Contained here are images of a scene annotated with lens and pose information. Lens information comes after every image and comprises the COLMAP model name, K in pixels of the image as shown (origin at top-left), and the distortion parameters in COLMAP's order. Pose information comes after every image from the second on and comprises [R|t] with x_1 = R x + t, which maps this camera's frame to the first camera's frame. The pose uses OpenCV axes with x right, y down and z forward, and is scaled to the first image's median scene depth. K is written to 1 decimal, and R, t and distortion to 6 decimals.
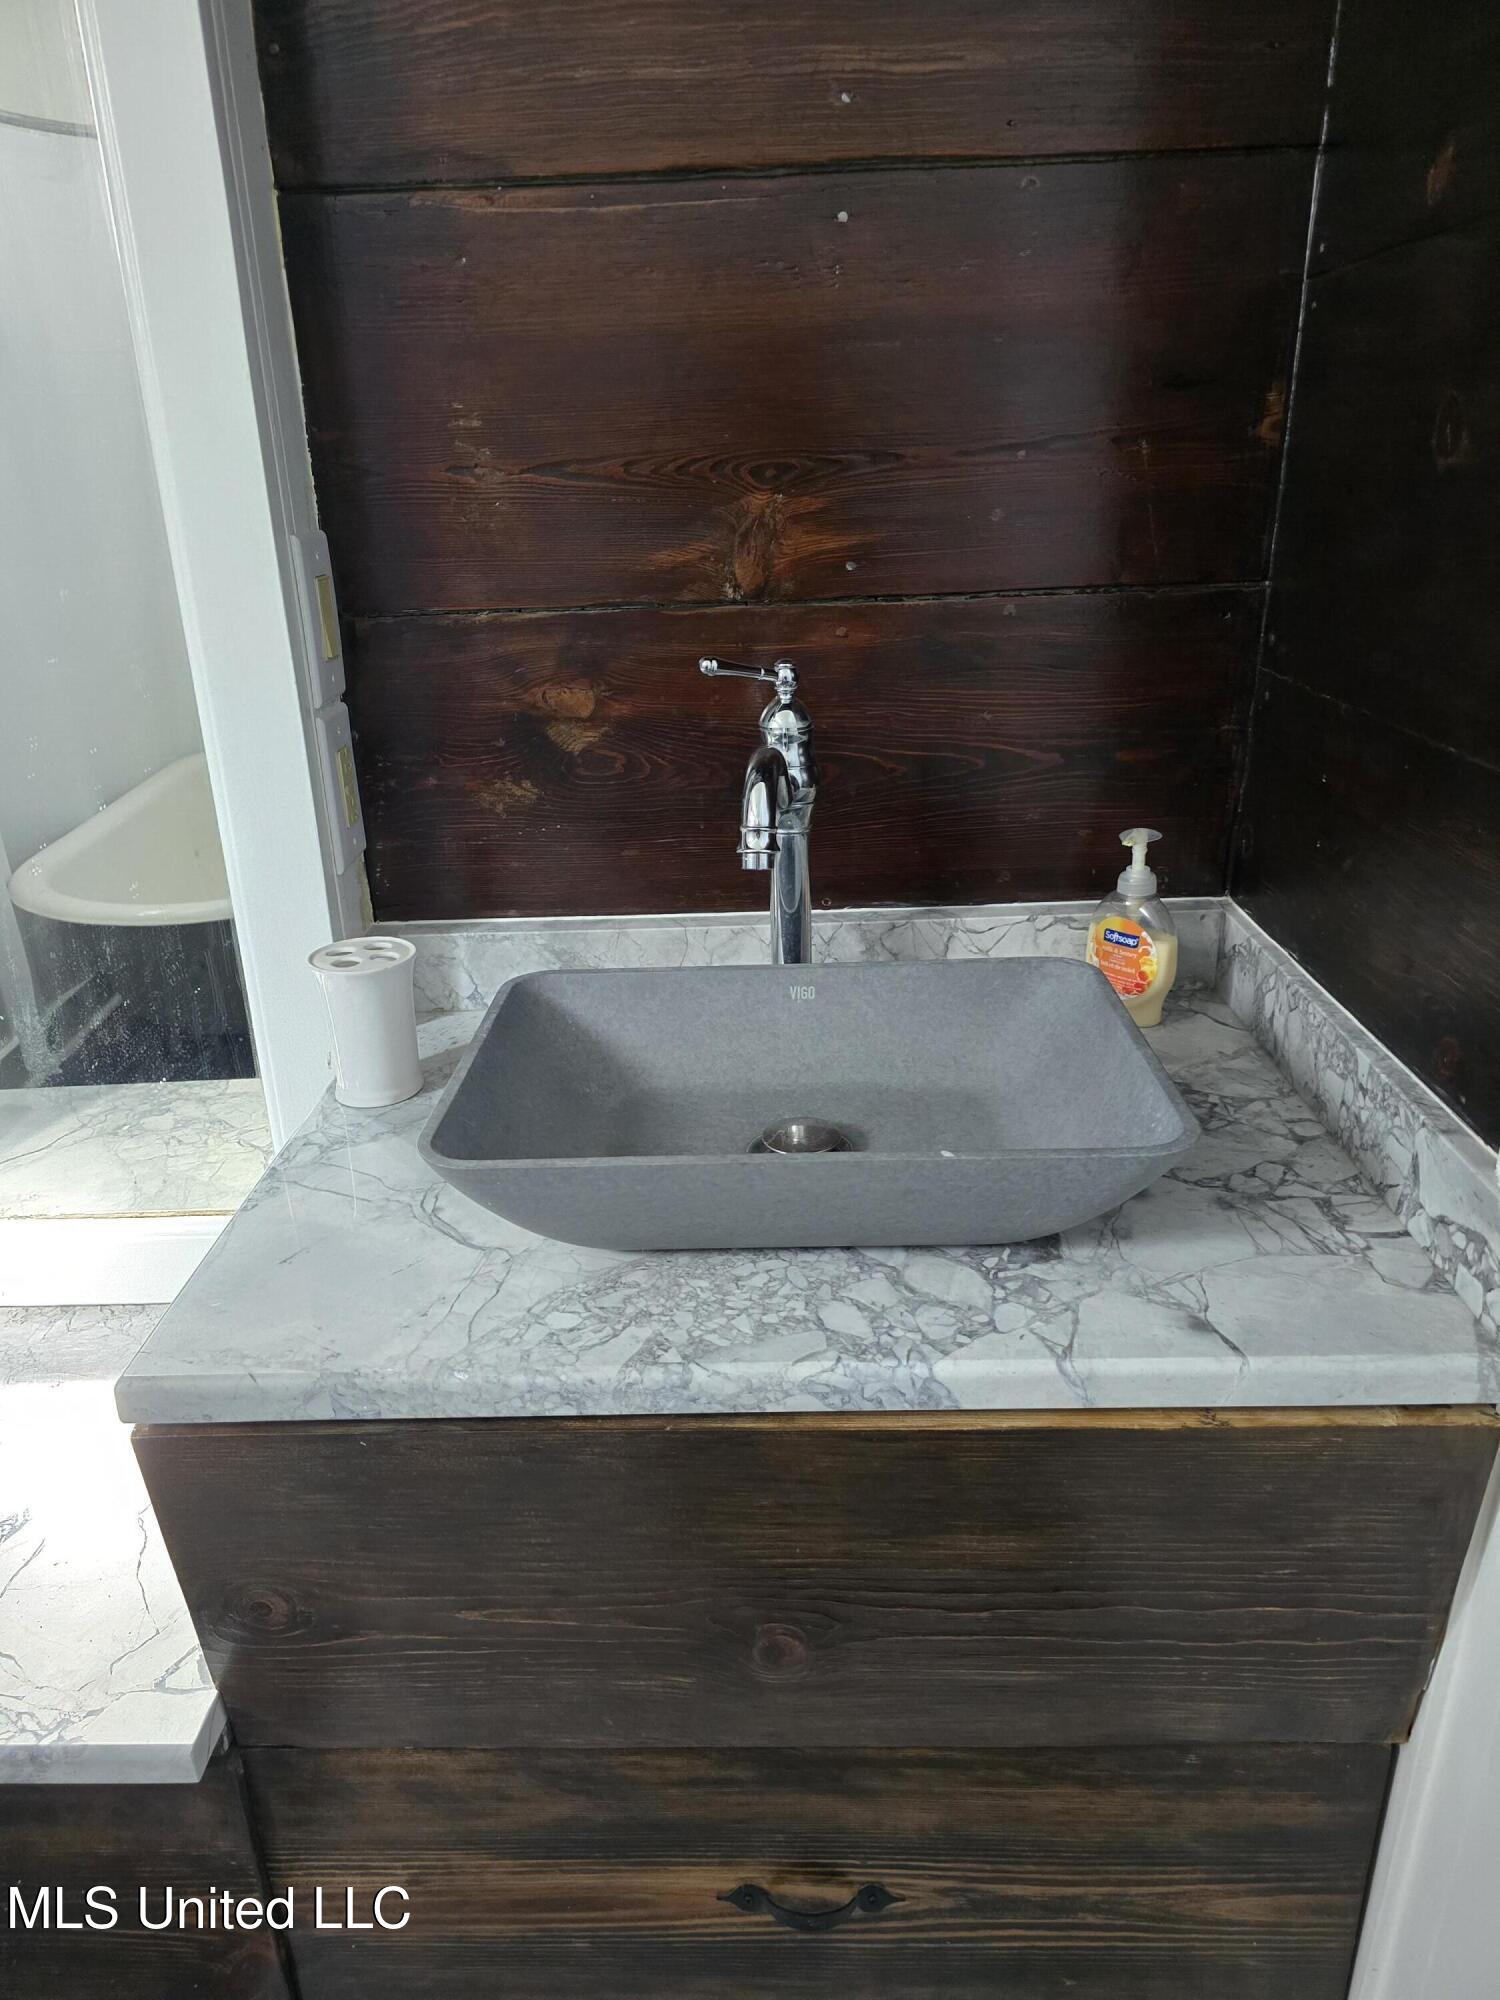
lens RADIAL K [[1338.3, 0, 750.1], [0, 1338.3, 1012.2], [0, 0, 1]] dist [0.068418, -0.064338]
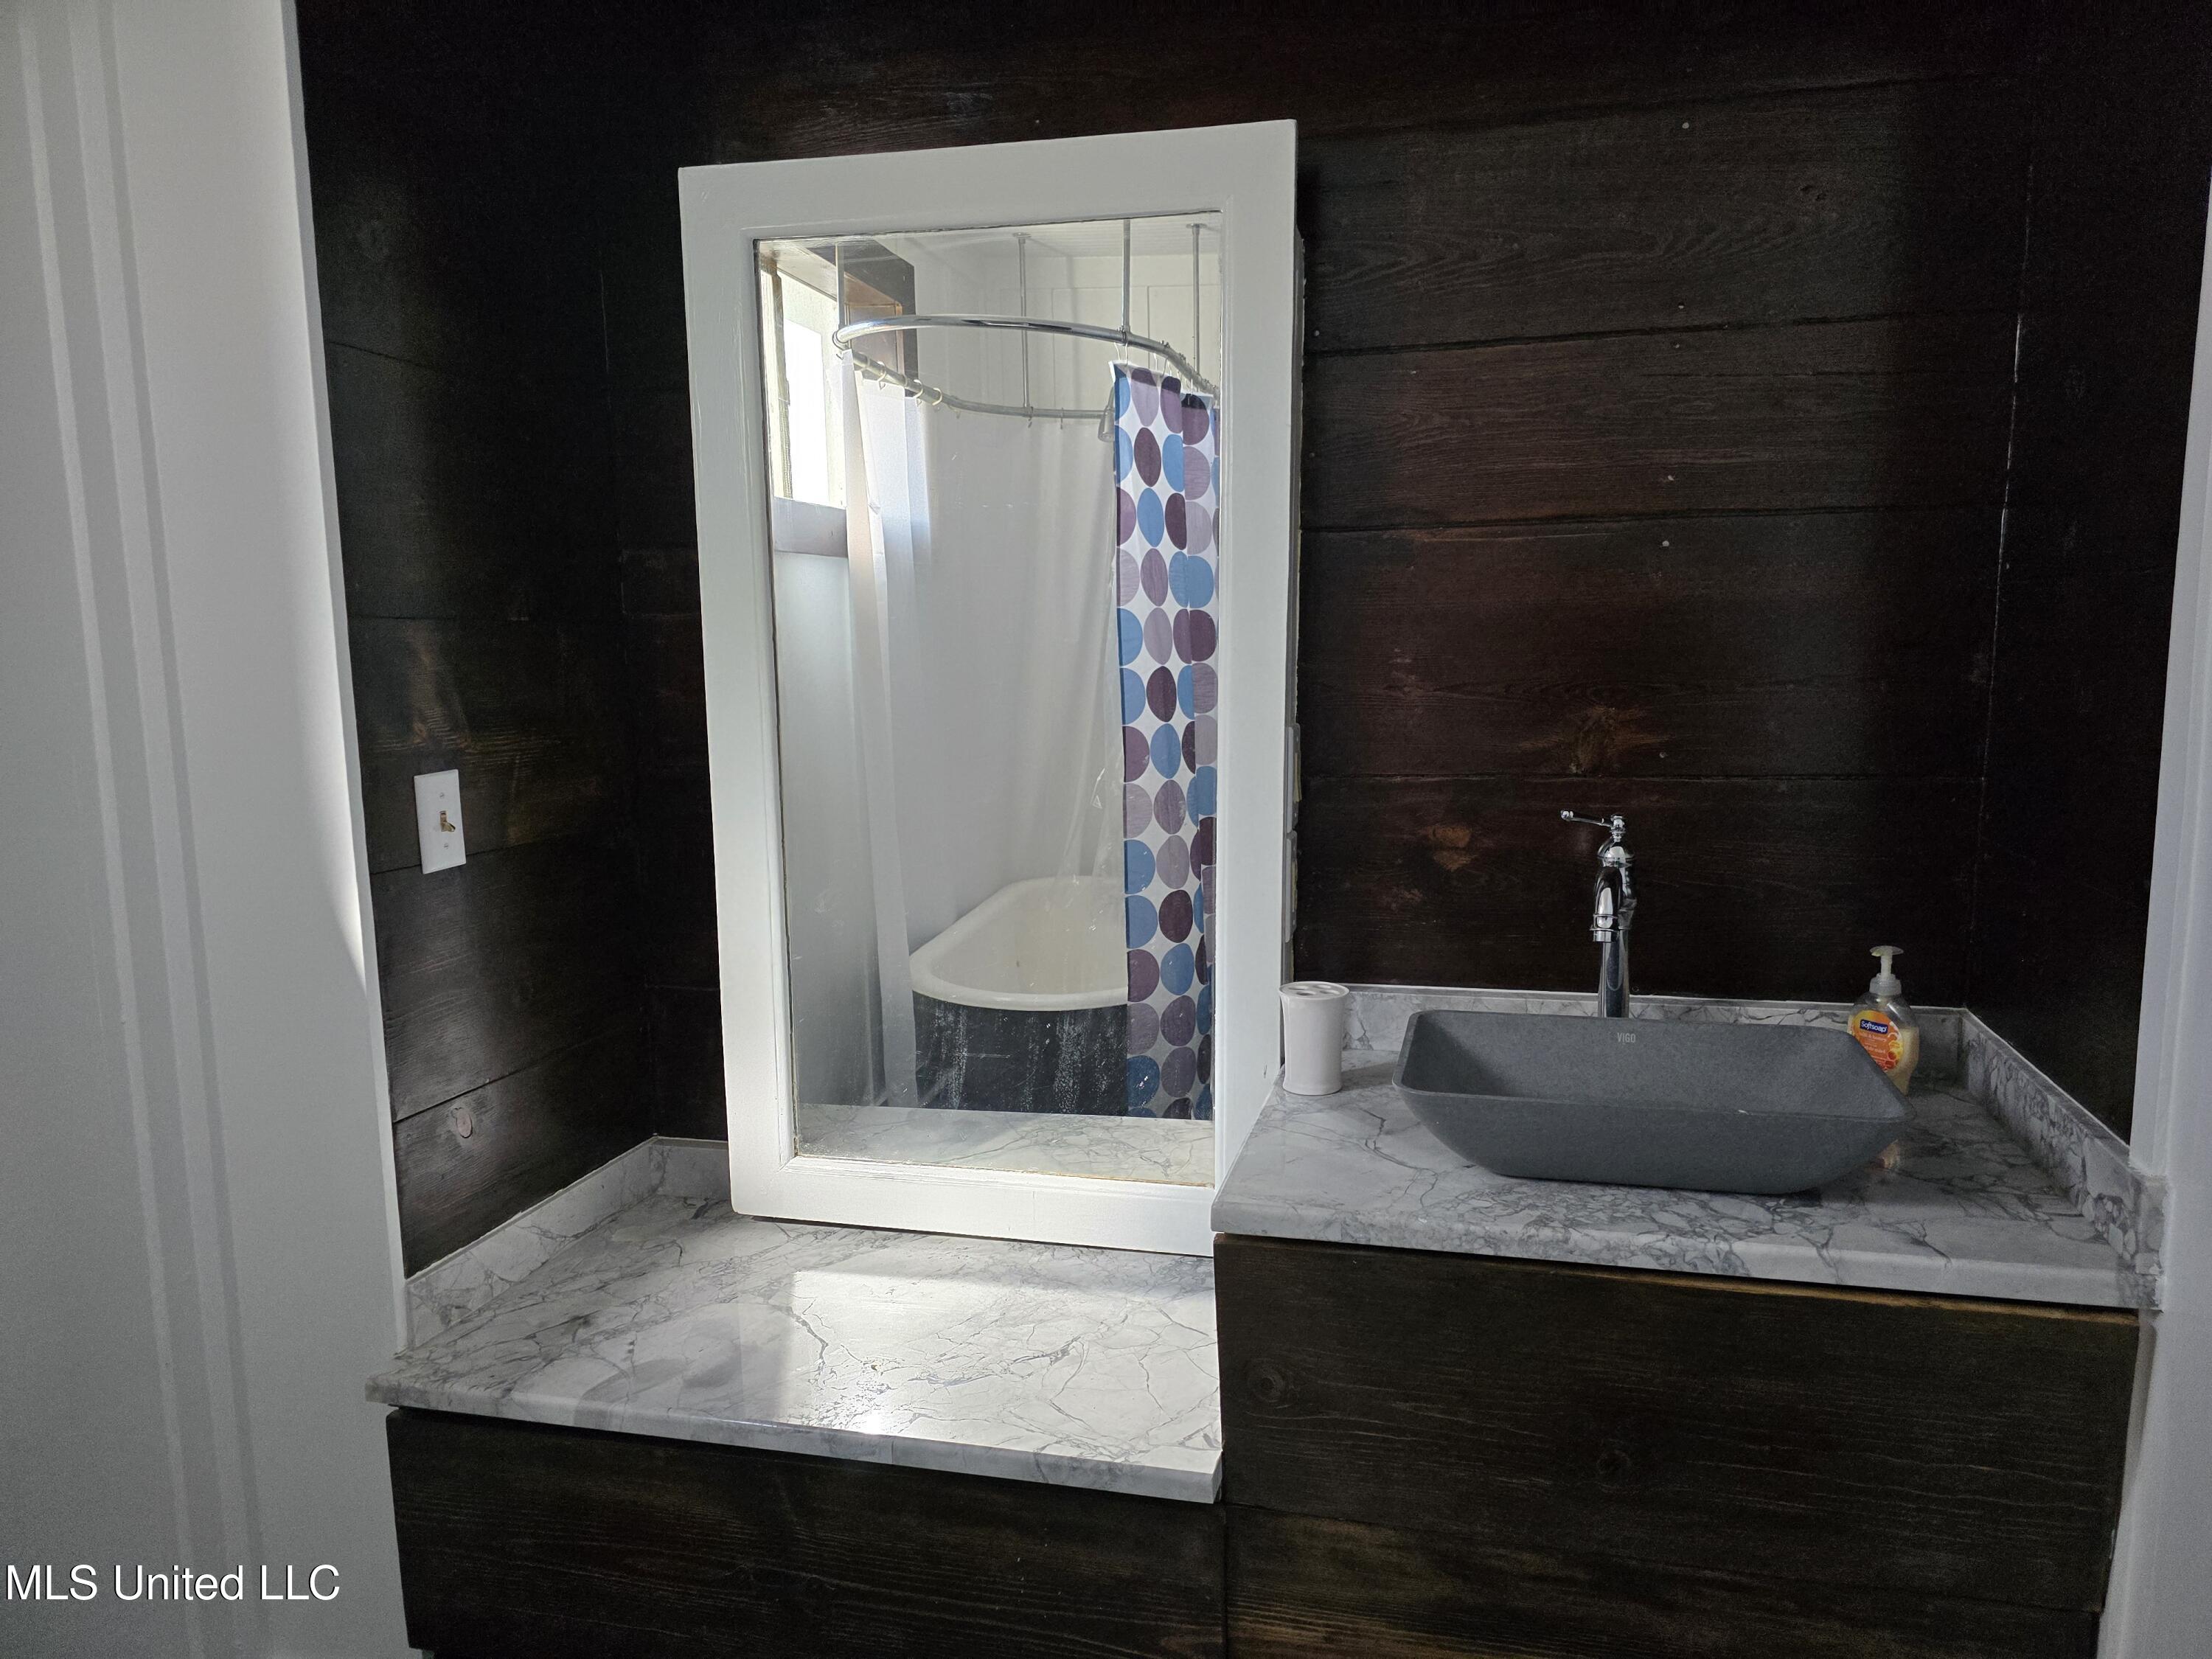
lens RADIAL K [[1480.2, 0, 1128.3], [0, 1480.2, 836.7], [0, 0, 1]] dist [0.068418, -0.064338]
pose [[0.973358, 0.048719, -0.224054, -0.132087], [-0.102202, 0.966911, -0.233747, 0.205122], [0.205252, 0.250418, 0.946130, -0.670005]]
